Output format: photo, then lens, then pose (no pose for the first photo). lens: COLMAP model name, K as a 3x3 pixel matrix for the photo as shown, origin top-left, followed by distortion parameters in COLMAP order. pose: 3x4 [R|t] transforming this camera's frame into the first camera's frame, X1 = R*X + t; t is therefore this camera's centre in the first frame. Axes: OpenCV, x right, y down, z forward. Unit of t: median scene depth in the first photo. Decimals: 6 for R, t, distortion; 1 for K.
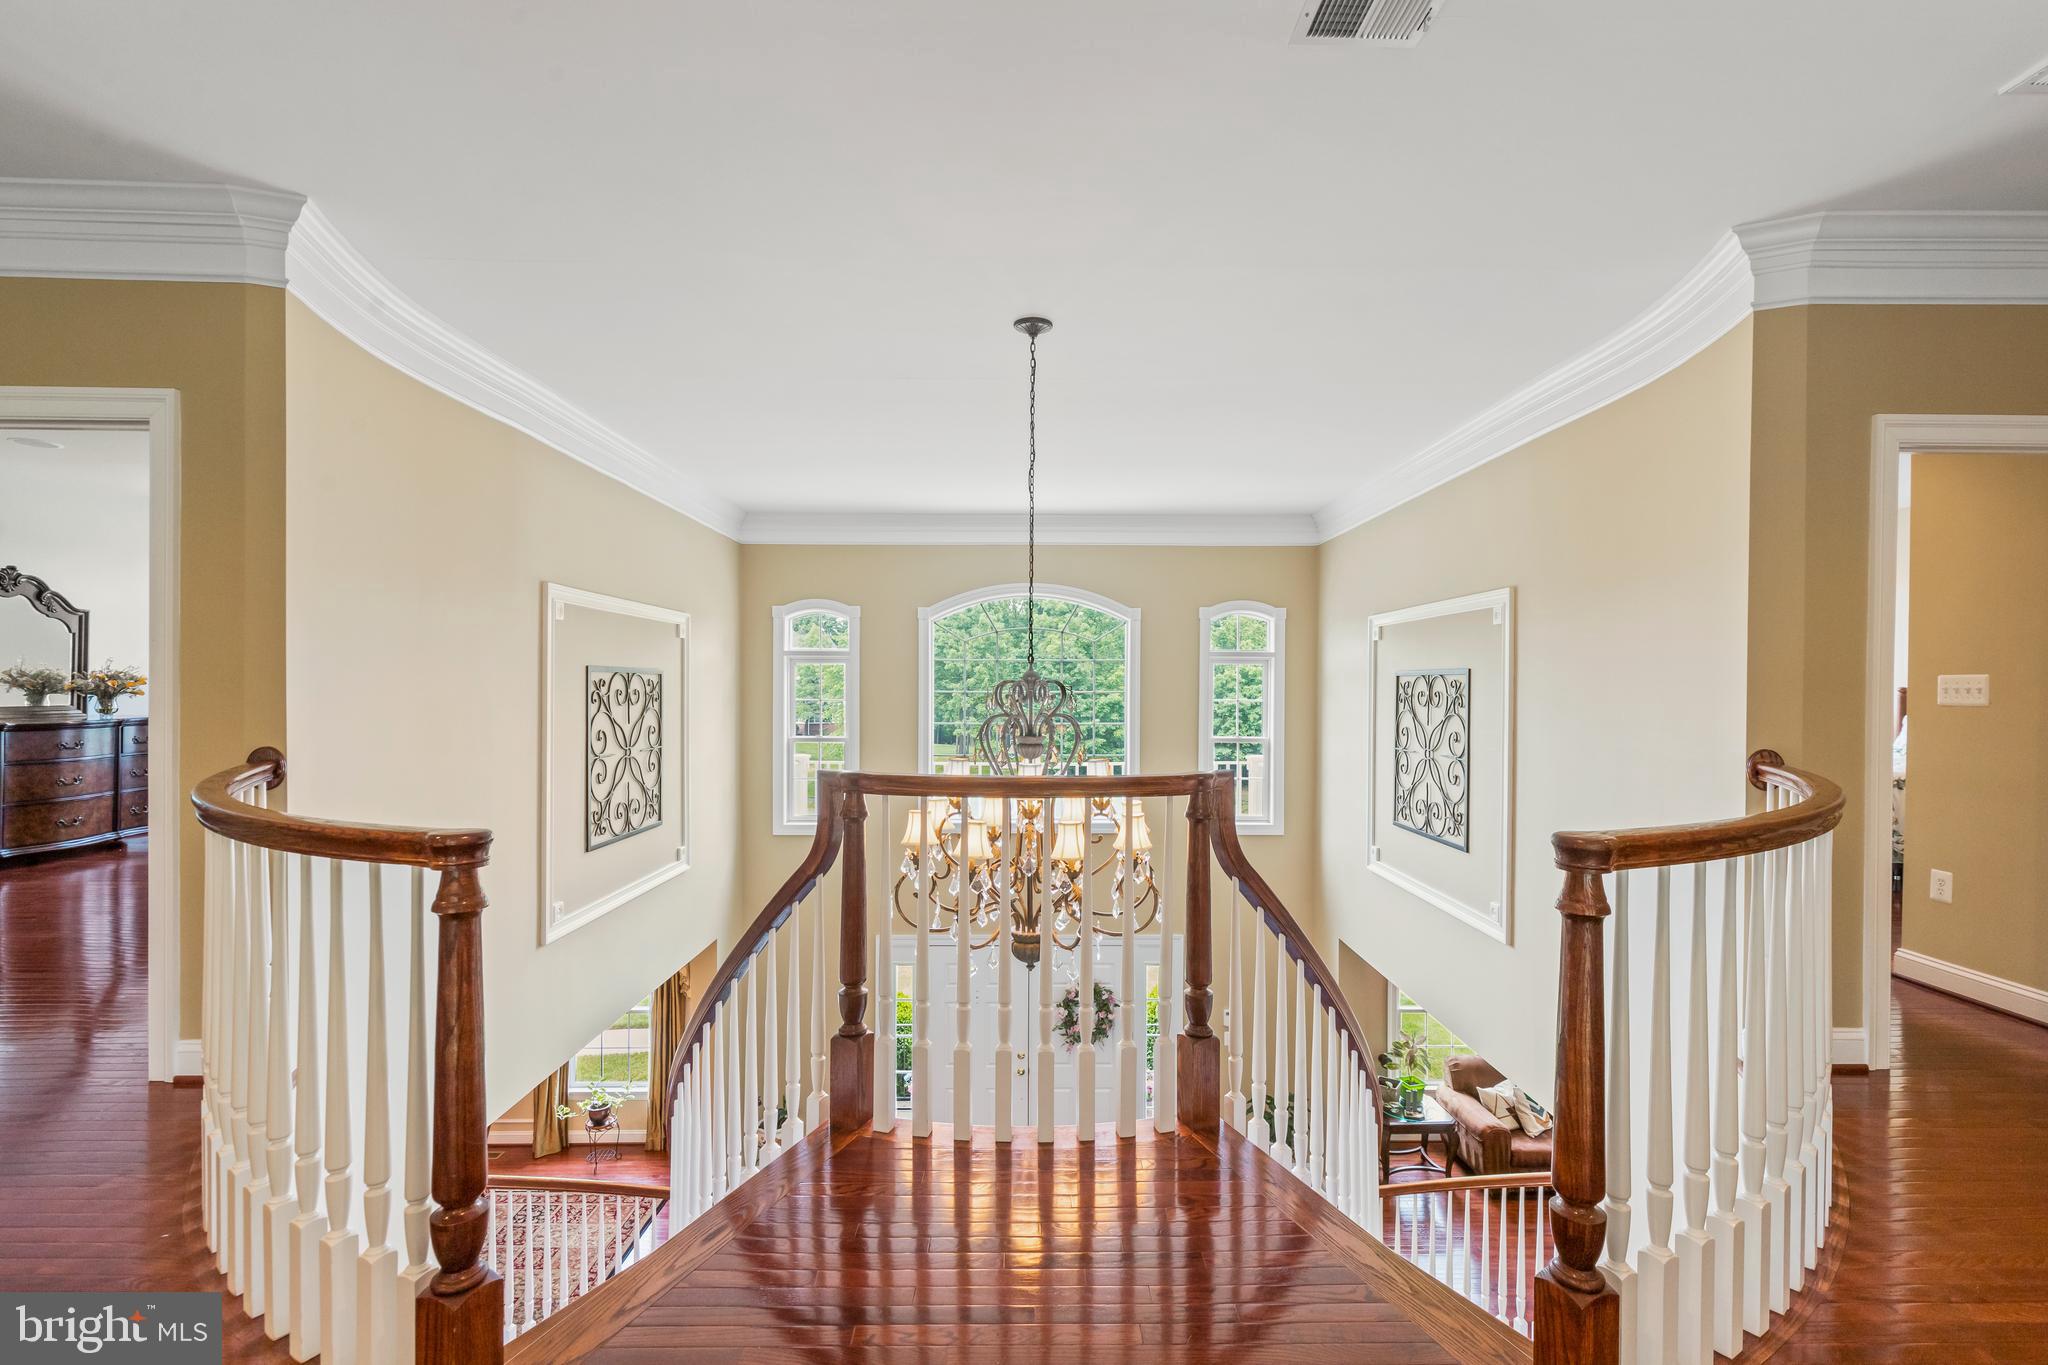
lens RADIAL K [[928.8, 0, 1024.0], [0, 928.8, 682.5], [0, 0, 1]] dist [0.001150, -0.000181]
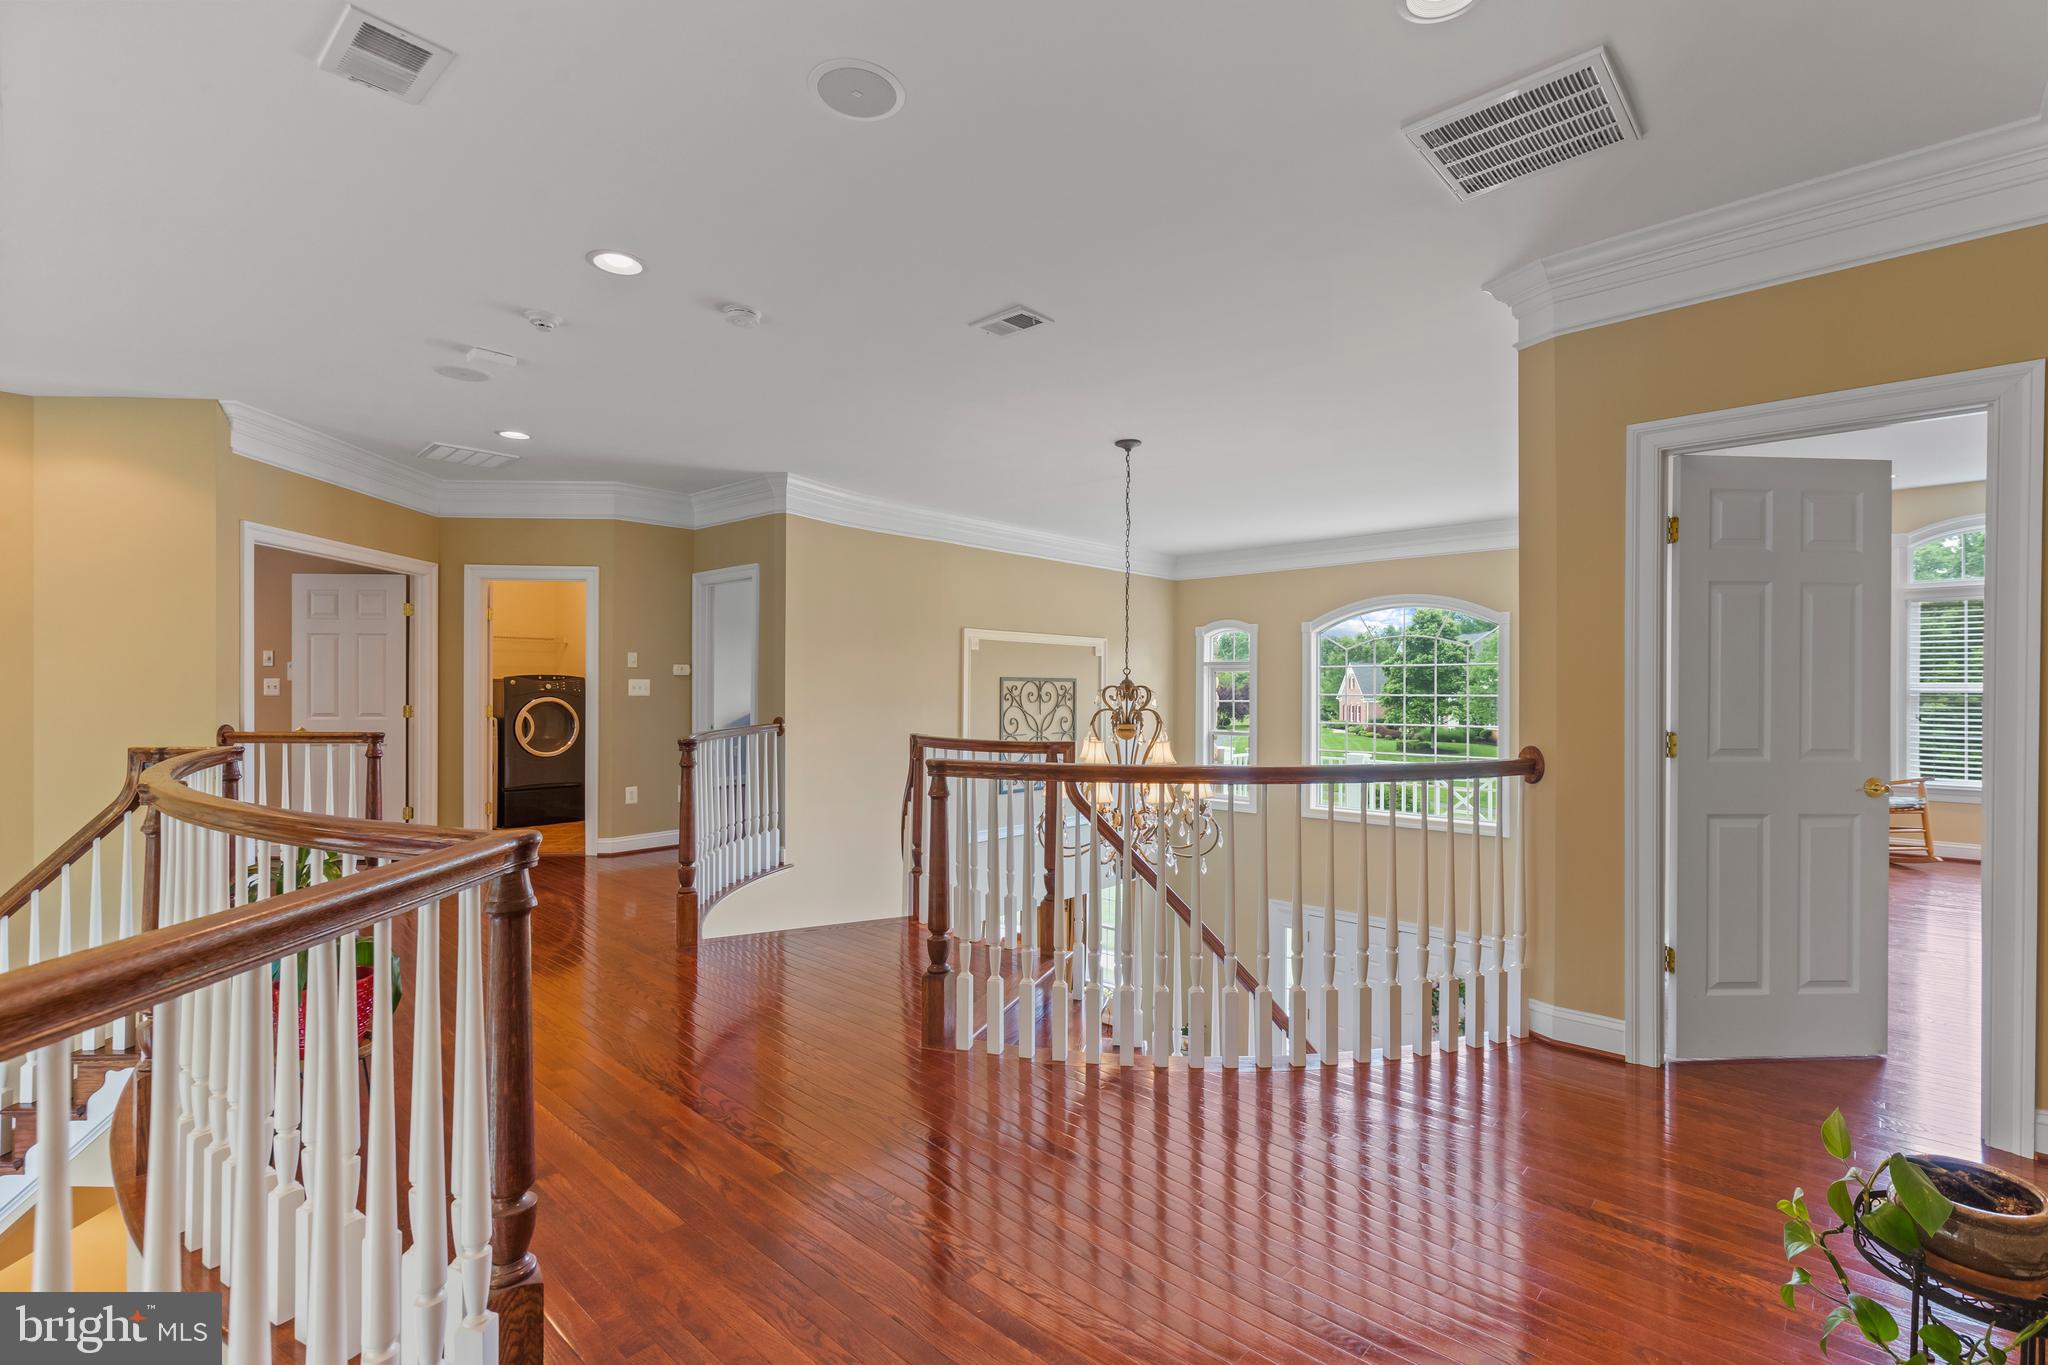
lens RADIAL K [[928.8, 0, 1024.0], [0, 928.8, 682.5], [0, 0, 1]] dist [0.001150, -0.000181]
pose [[0.718734, -0.005853, -0.695261, 0.906930], [0.003148, 0.999982, -0.005164, -0.000928], [0.695278, 0.001522, 0.718739, -0.163265]]
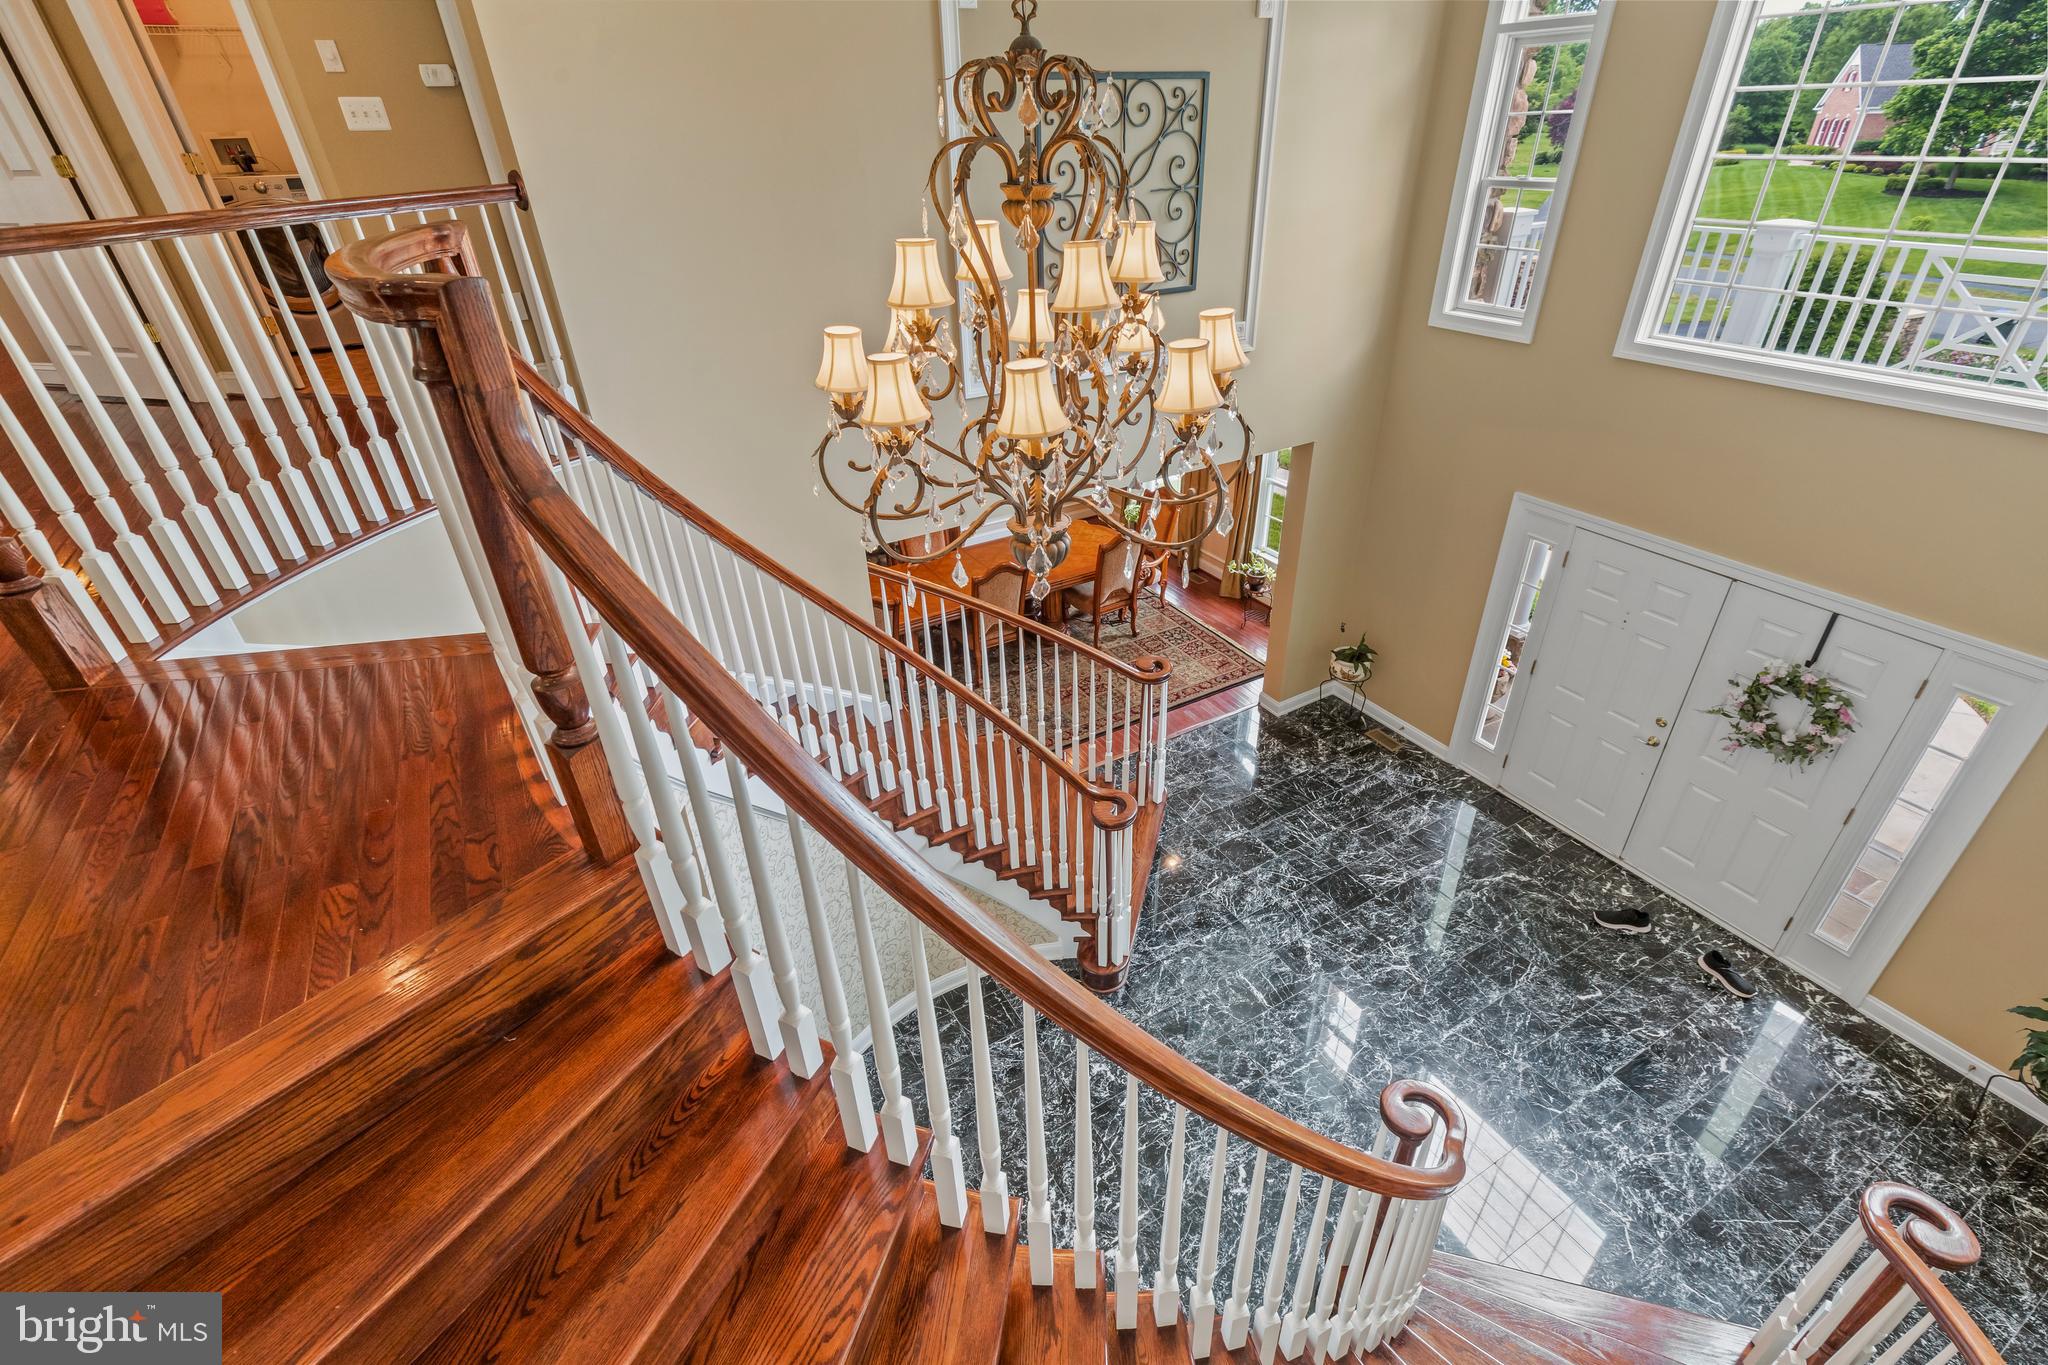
lens RADIAL K [[909.6, 0, 1024.0], [0, 909.6, 682.5], [0, 0, 1]] dist [0.005872, 0.000439]
pose [[0.473662, 0.448957, -0.757682, 0.544441], [0.030523, 0.851426, 0.523585, 0.026541], [0.880178, -0.271129, 0.389584, 0.698887]]
